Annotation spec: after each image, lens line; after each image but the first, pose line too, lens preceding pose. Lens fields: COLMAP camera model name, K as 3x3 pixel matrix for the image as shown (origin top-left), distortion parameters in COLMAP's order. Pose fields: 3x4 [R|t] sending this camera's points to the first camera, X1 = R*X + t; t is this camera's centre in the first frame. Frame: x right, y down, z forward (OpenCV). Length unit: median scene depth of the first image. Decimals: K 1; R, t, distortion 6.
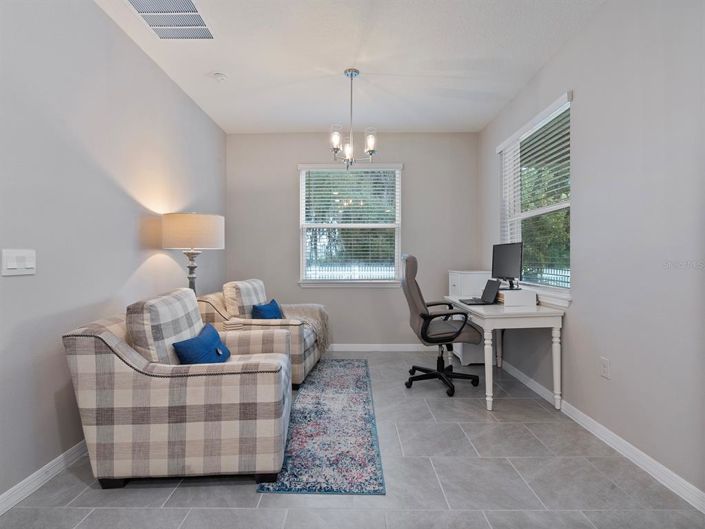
lens RADIAL K [[363.5, 0, 350.0], [0, 363.5, 262.3], [0, 0, 1]] dist [-0.001241, 0.000224]
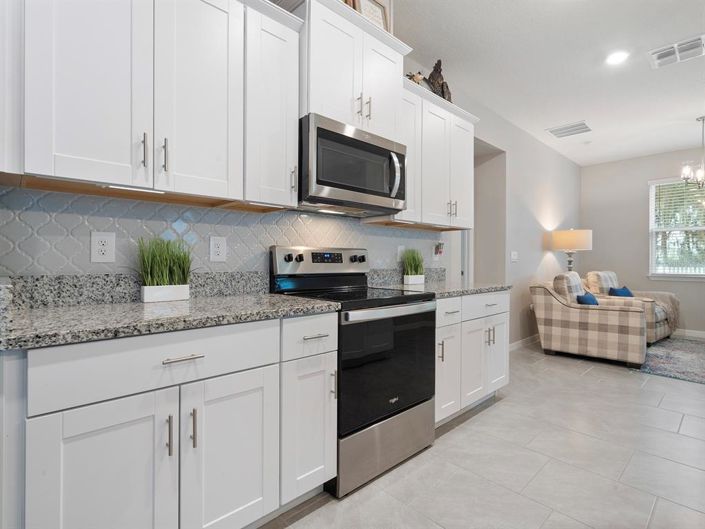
lens RADIAL K [[363.5, 0, 346.8], [0, 363.5, 259.8], [0, 0, 1]] dist [-0.001241, 0.000224]
pose [[0.689540, 0.004776, -0.724232, 0.083358], [-0.011249, 0.999928, -0.004116, 0.030671], [0.724160, 0.010985, 0.689544, -1.042262]]
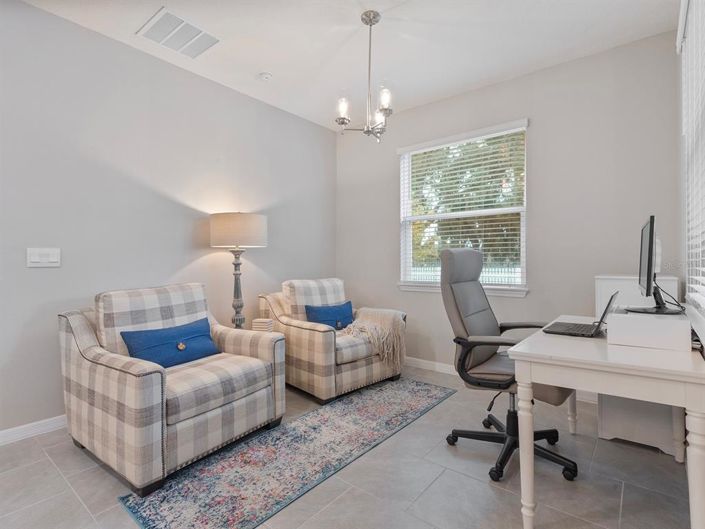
lens RADIAL K [[363.5, 0, 346.3], [0, 363.5, 260.6], [0, 0, 1]] dist [-0.001241, 0.000224]
pose [[0.775244, -0.000518, -0.631662, 0.540739], [-0.004992, 0.999963, -0.006948, 0.010088], [0.631642, 0.008540, 0.775213, 0.431145]]
